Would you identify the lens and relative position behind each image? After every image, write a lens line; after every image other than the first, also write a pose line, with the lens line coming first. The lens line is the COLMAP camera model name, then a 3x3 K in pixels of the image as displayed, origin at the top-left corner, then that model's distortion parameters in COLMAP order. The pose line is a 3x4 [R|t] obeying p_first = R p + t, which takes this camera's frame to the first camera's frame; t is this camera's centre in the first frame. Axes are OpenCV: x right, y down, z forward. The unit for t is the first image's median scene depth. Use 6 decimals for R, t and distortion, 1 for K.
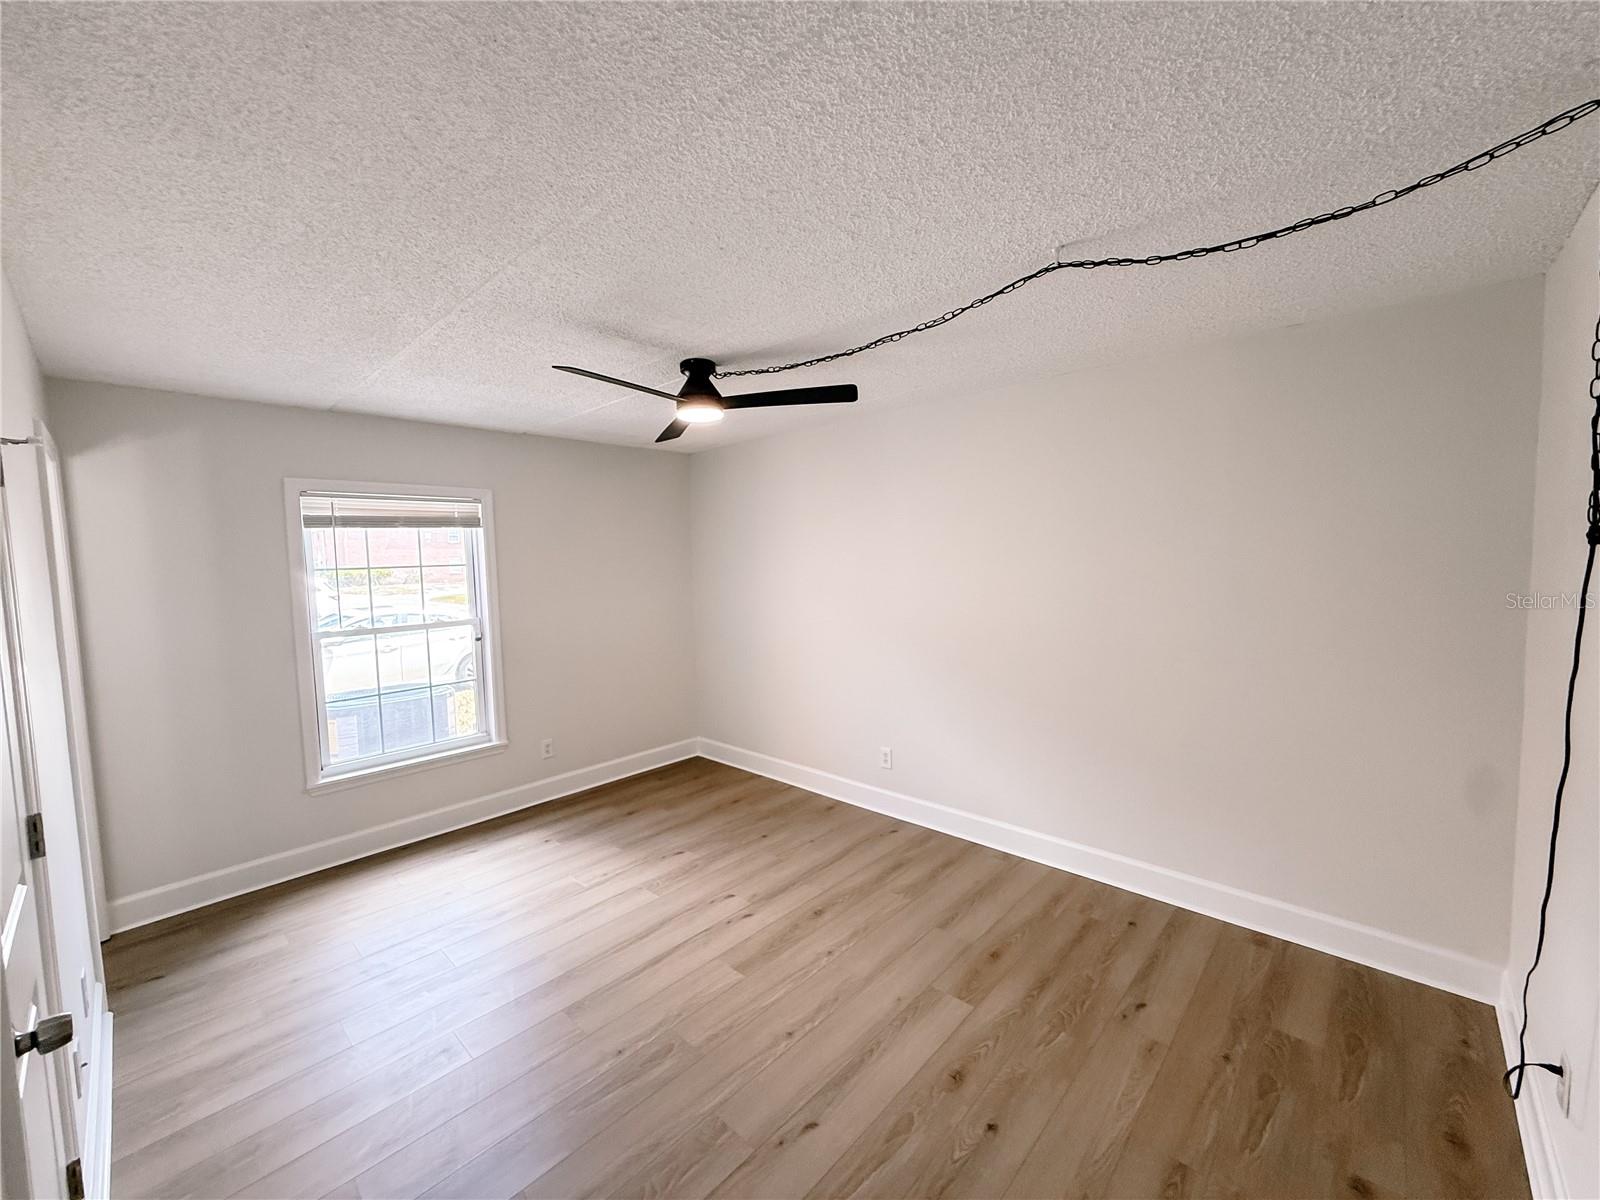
lens RADIAL K [[630.7, 0, 789.6], [0, 630.7, 600.1], [0, 0, 1]] dist [-0.001656, -0.000137]
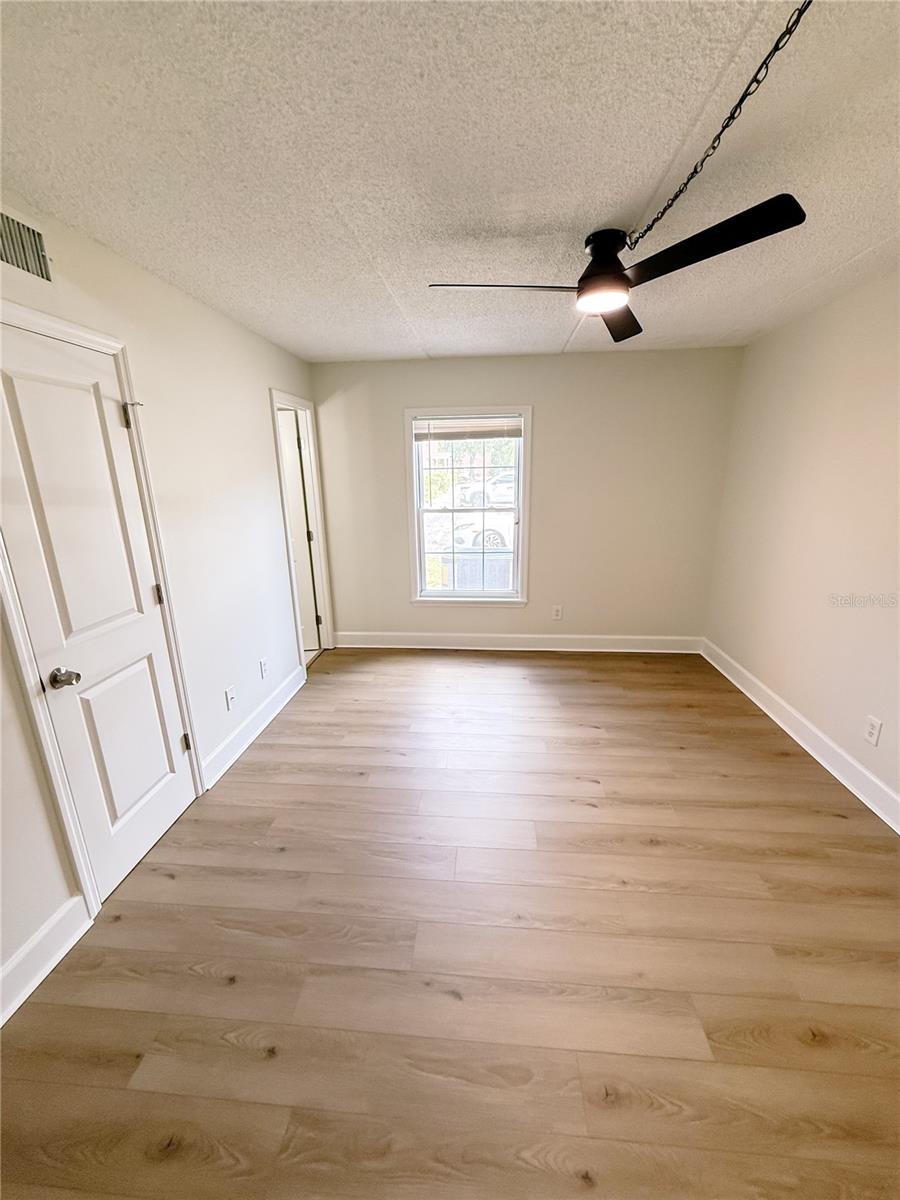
lens RADIAL K [[473.0, 0, 456.6], [0, 473.0, 596.5], [0, 0, 1]] dist [-0.001656, -0.000137]
pose [[0.628847, 0.219418, -0.745927, 0.264320], [-0.054704, 0.969464, 0.239054, -0.026127], [0.775602, -0.109523, 0.621648, 0.292422]]
